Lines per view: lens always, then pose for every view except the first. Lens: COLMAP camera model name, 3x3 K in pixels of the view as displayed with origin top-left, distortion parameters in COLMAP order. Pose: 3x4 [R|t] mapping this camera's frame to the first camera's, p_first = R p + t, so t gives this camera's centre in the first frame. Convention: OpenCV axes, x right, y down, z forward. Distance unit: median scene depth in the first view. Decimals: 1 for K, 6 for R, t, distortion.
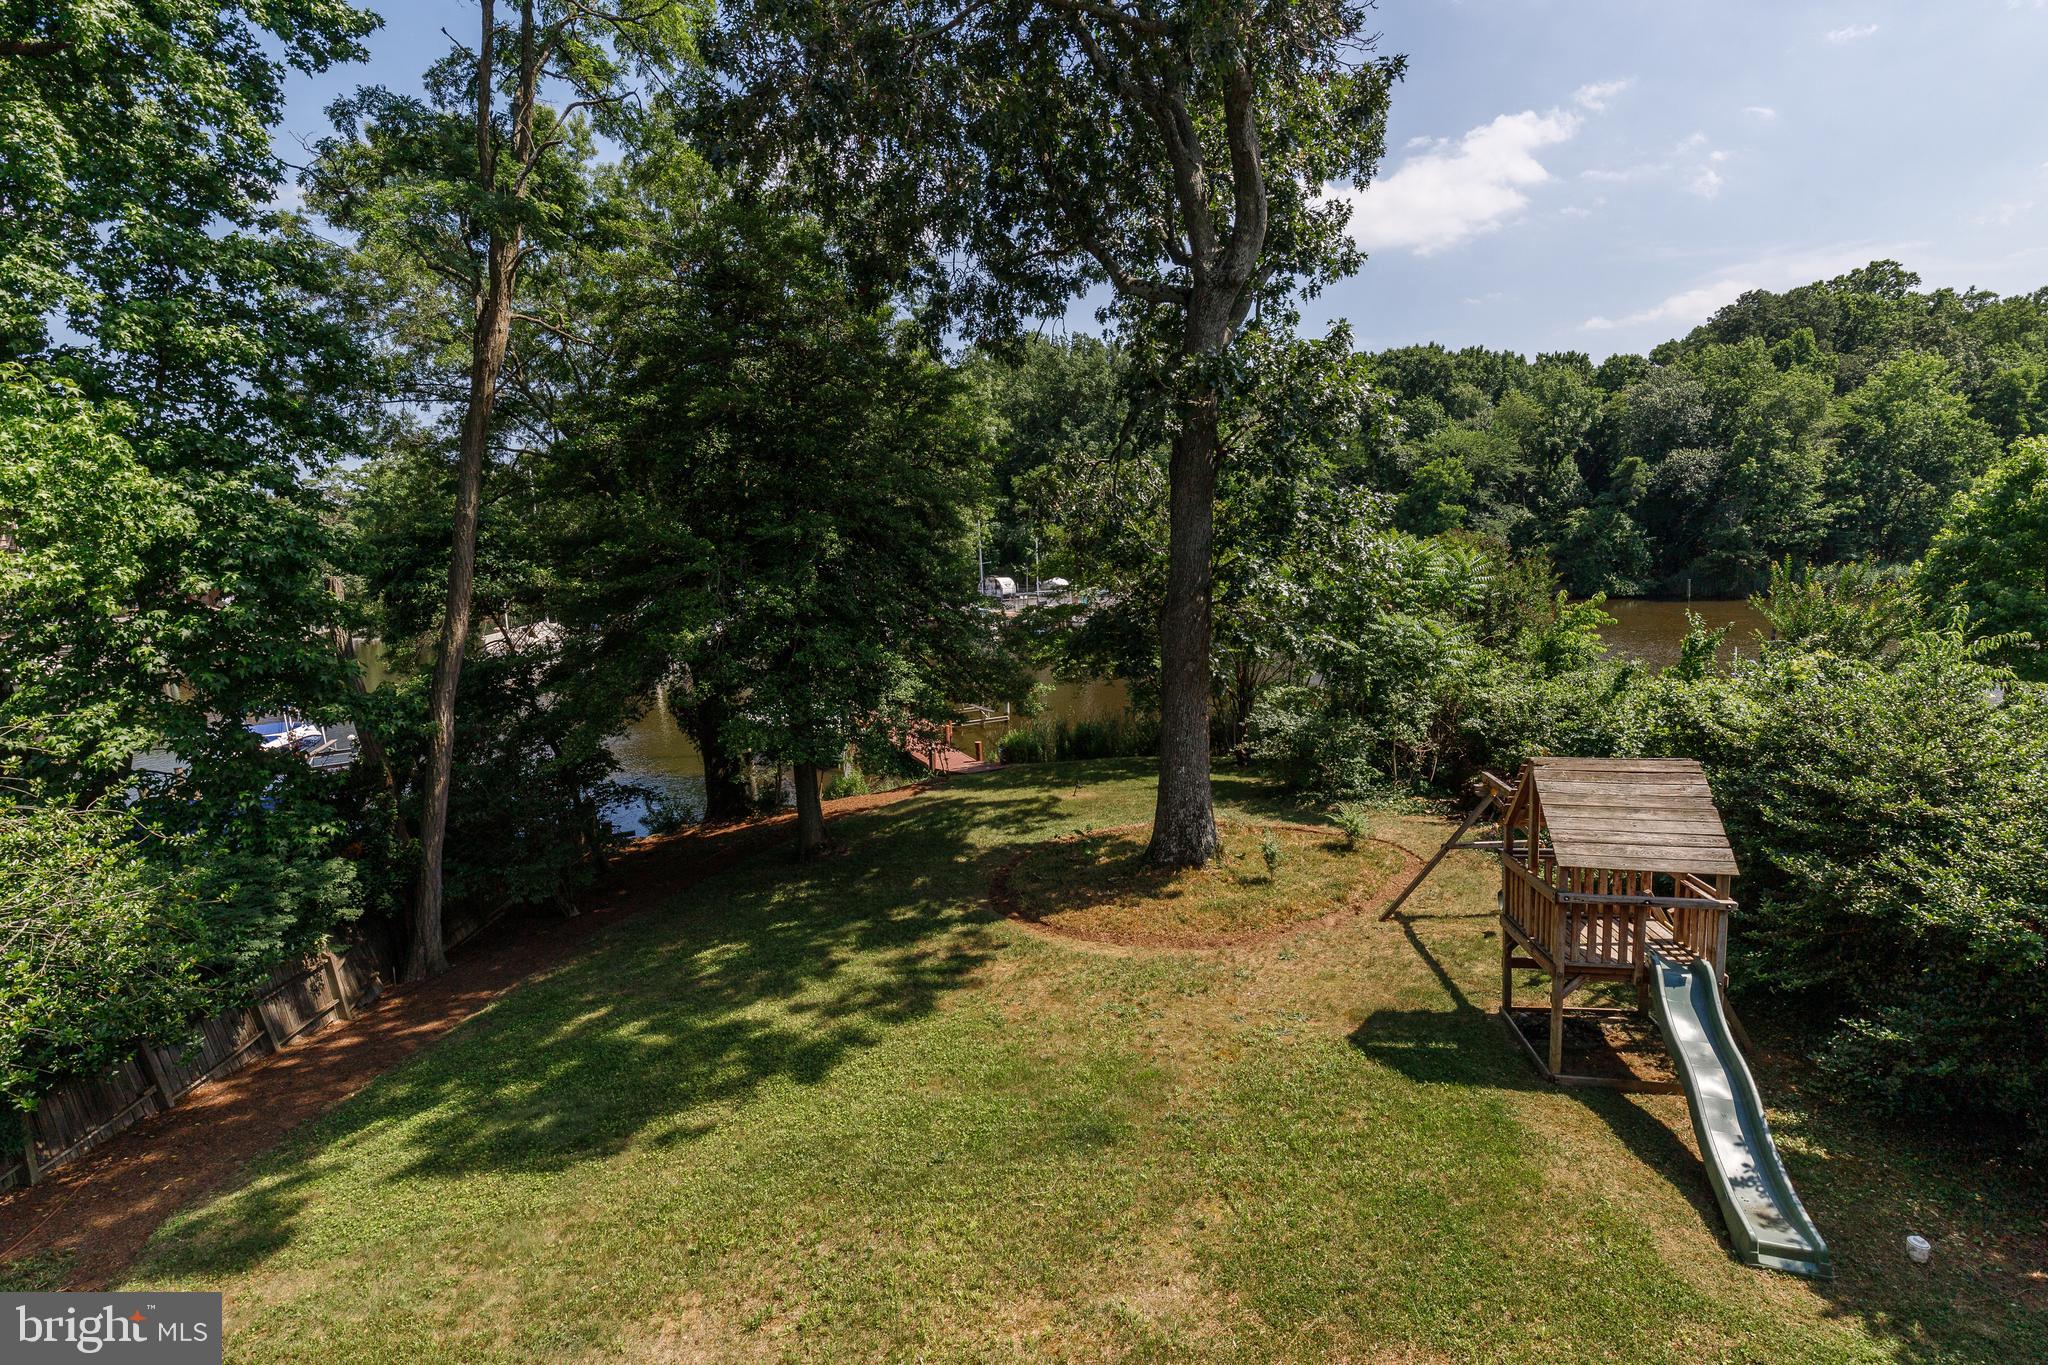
lens RADIAL K [[932.7, 0, 1010.8], [0, 932.7, 675.6], [0, 0, 1]] dist [0.002653, 0.000671]
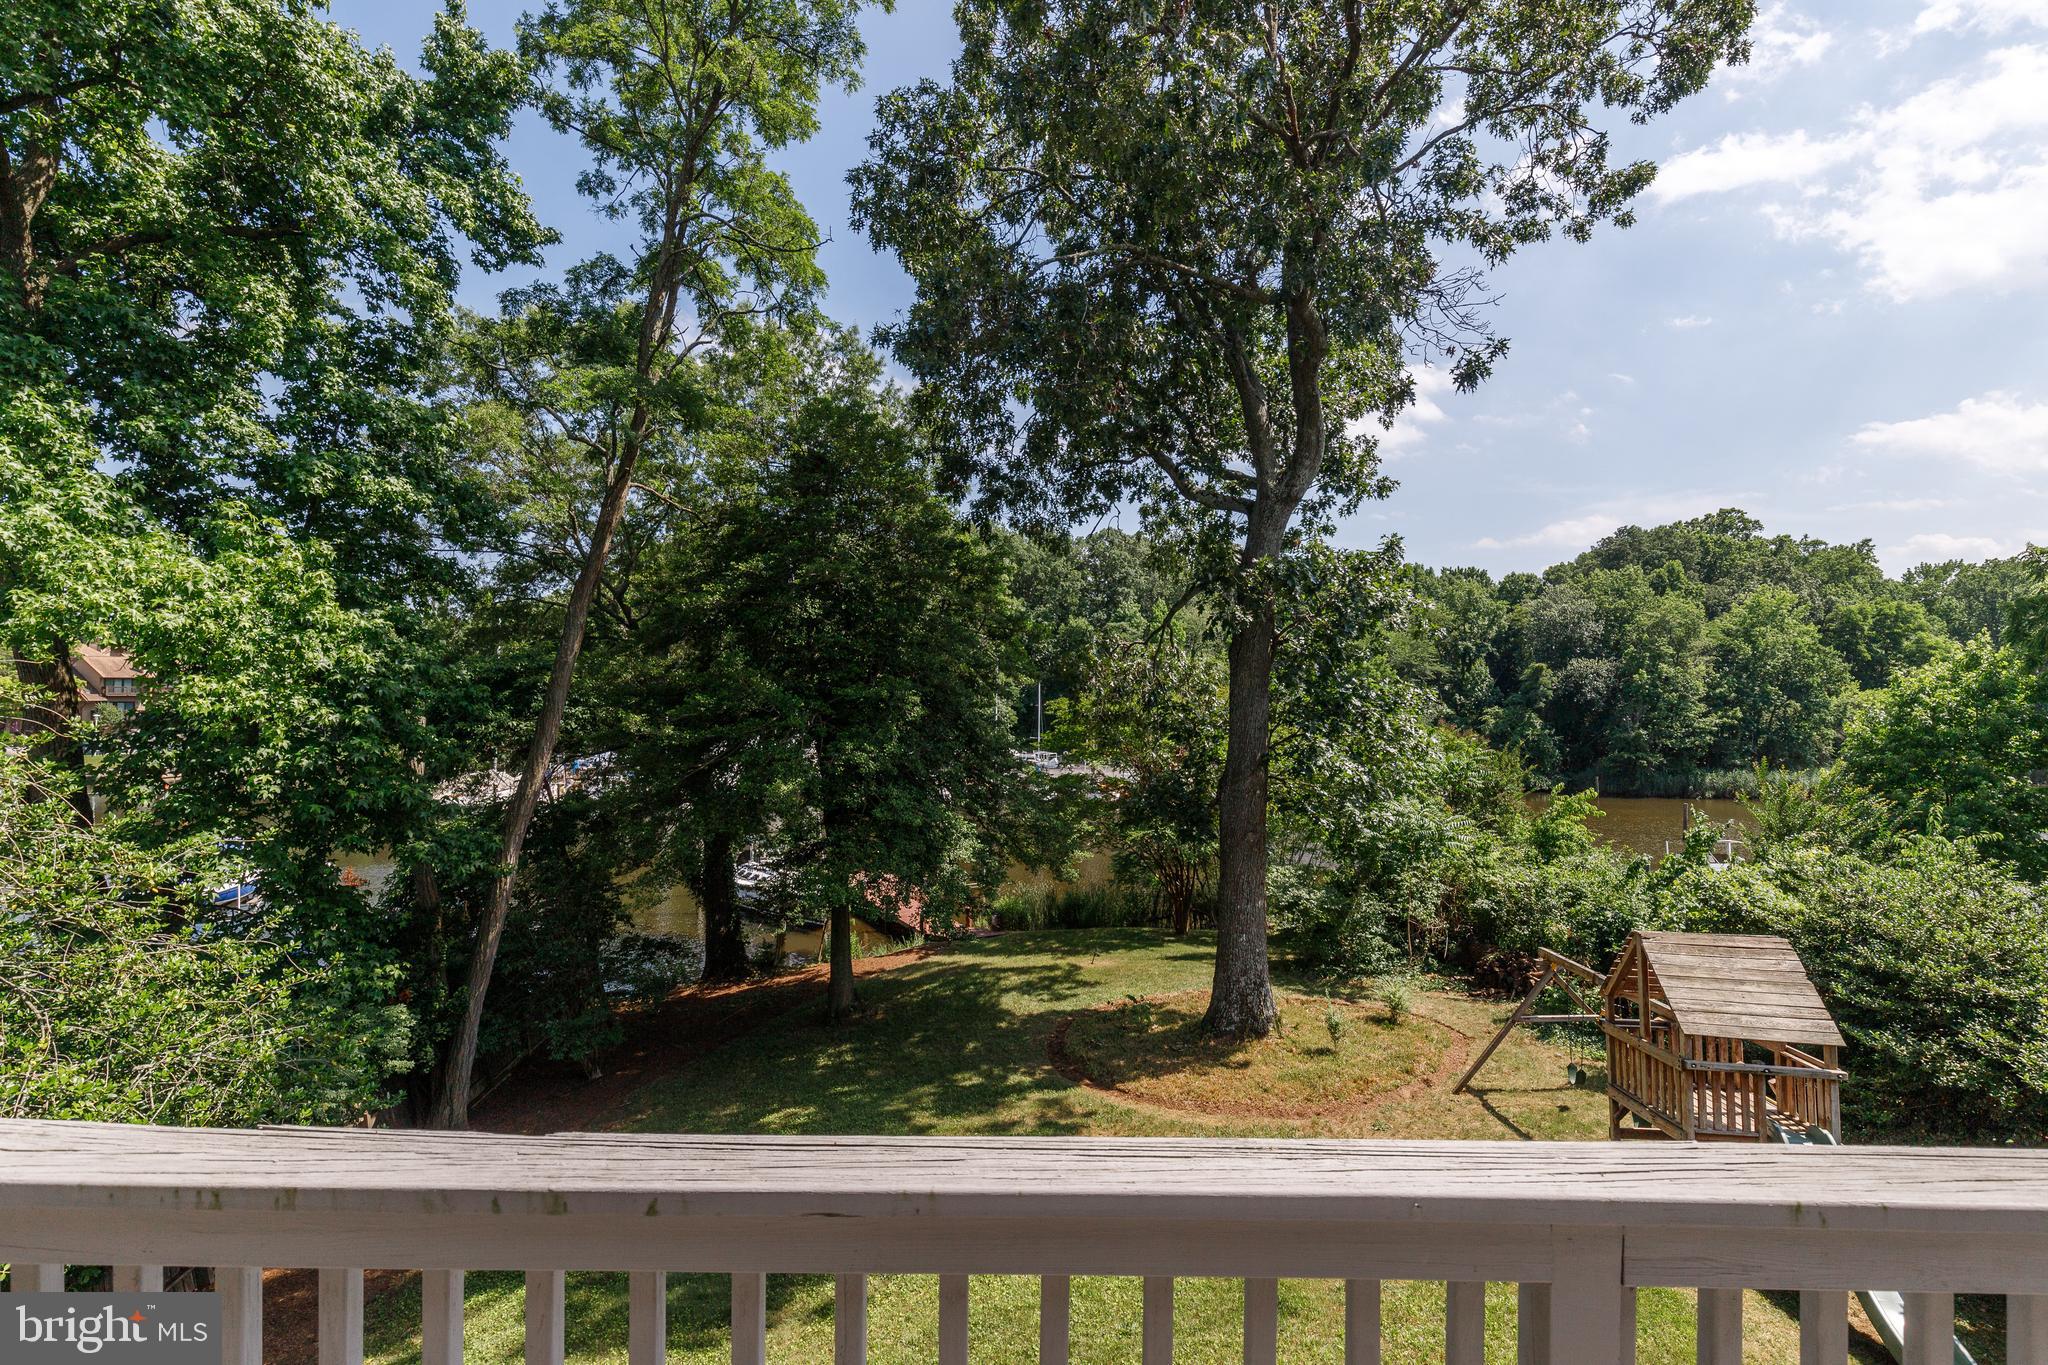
lens RADIAL K [[912.8, 0, 1016.0], [0, 912.8, 680.3], [0, 0, 1]] dist [0.002096, 0.000523]
pose [[0.996273, 0.050808, 0.069707, -0.110362], [-0.037604, 0.983109, -0.179115, 0.007619], [-0.077631, 0.175826, 0.981355, -0.021310]]
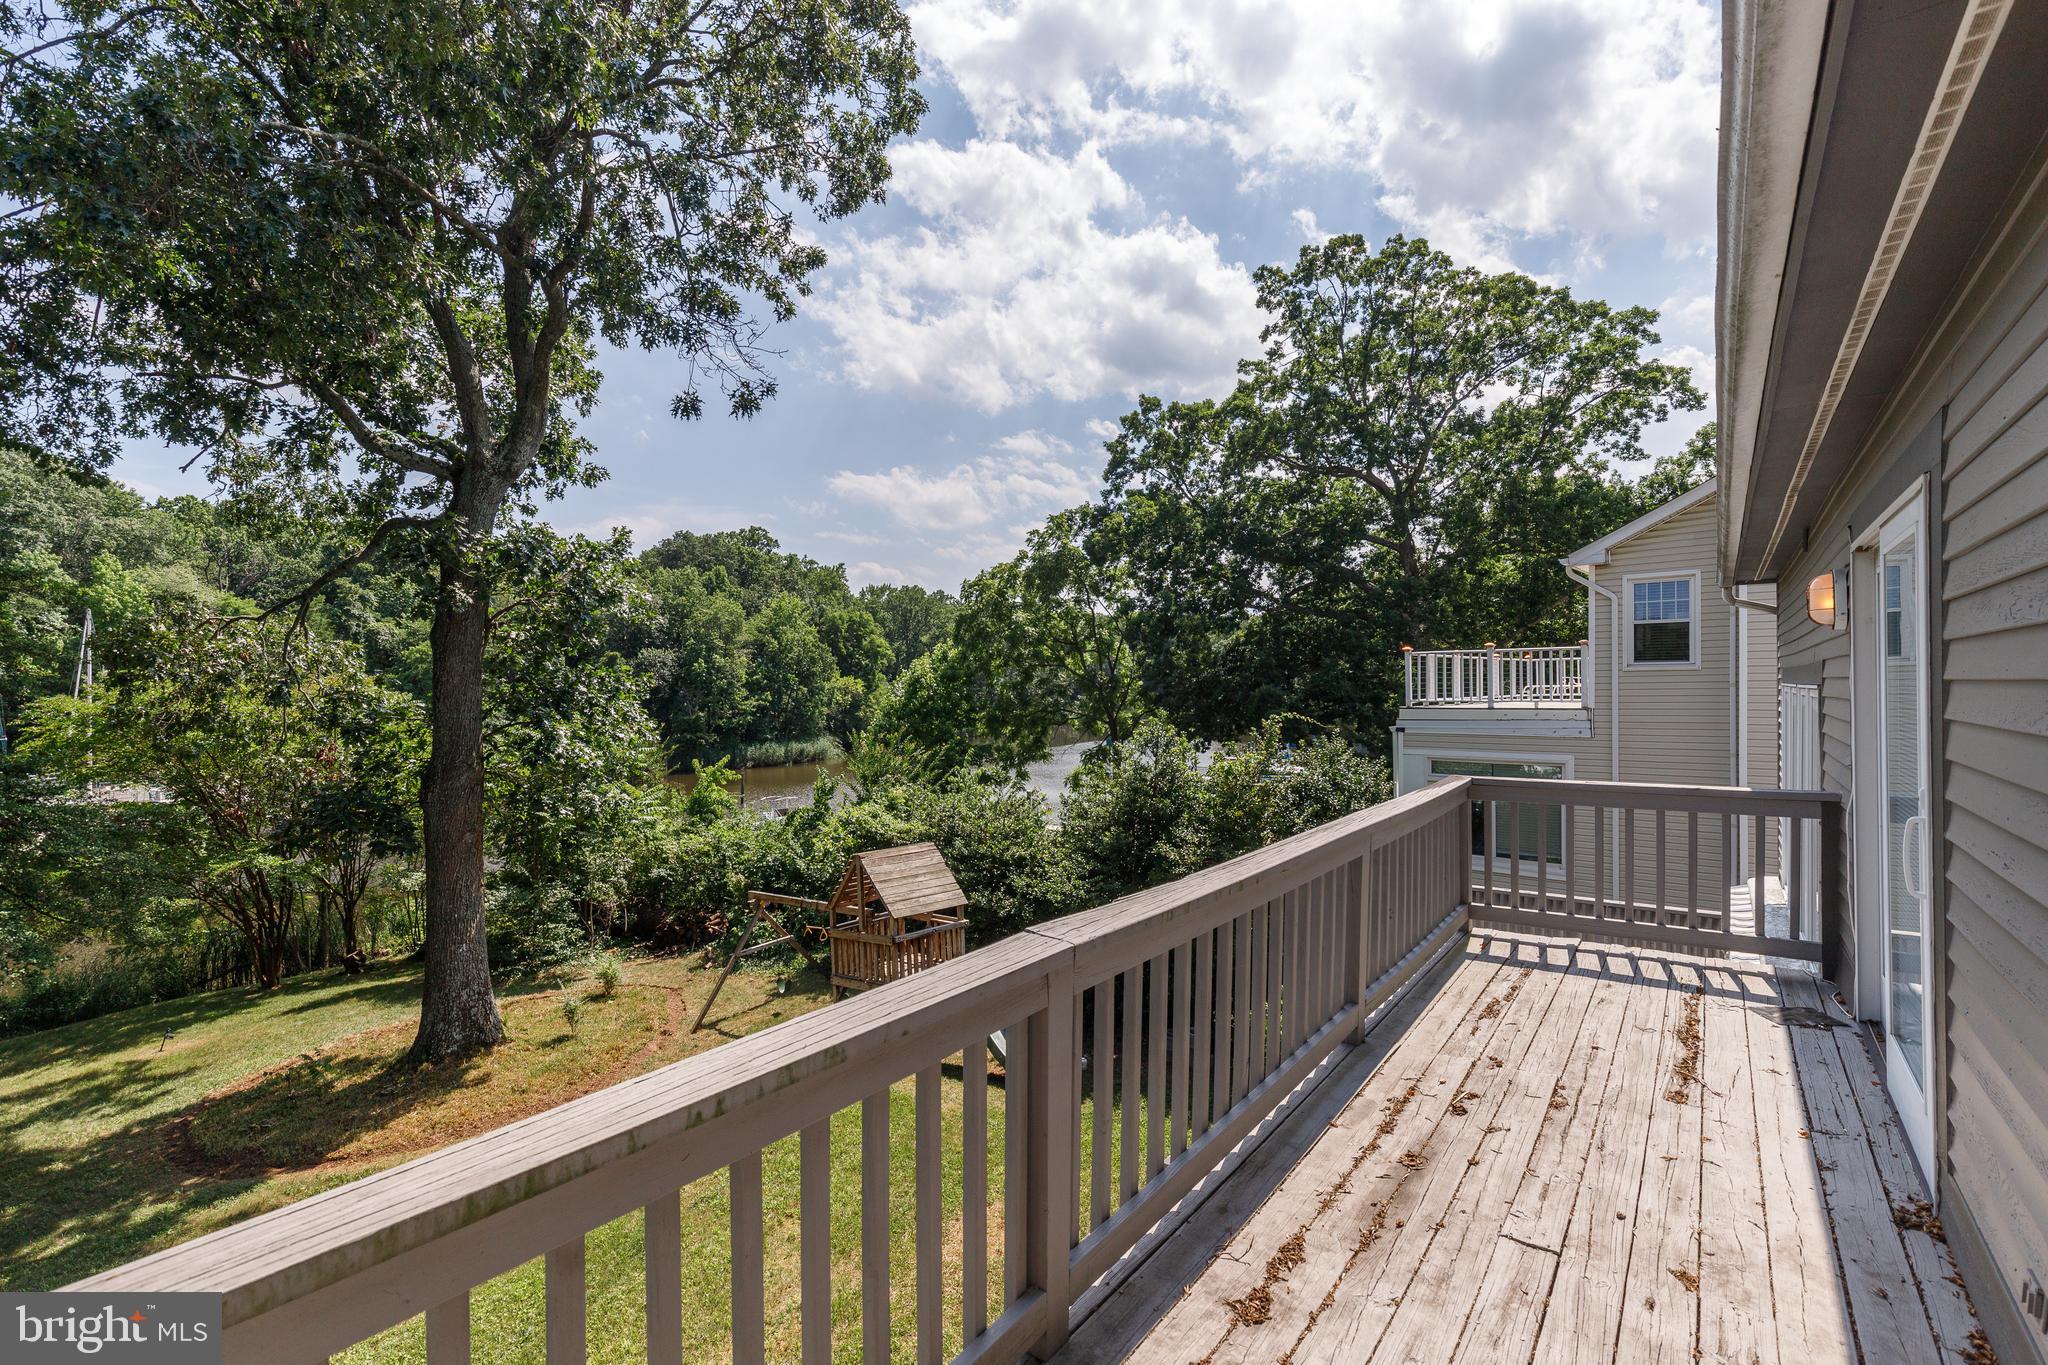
lens RADIAL K [[930.2, 0, 1024.0], [0, 930.2, 682.5], [0, 0, 1]] dist [0.000101, 0.000498]
pose [[0.519868, 0.041866, 0.853220, -0.244467], [0.120257, 0.985265, -0.121617, 0.013195], [-0.845740, 0.165830, 0.507173, -0.008103]]
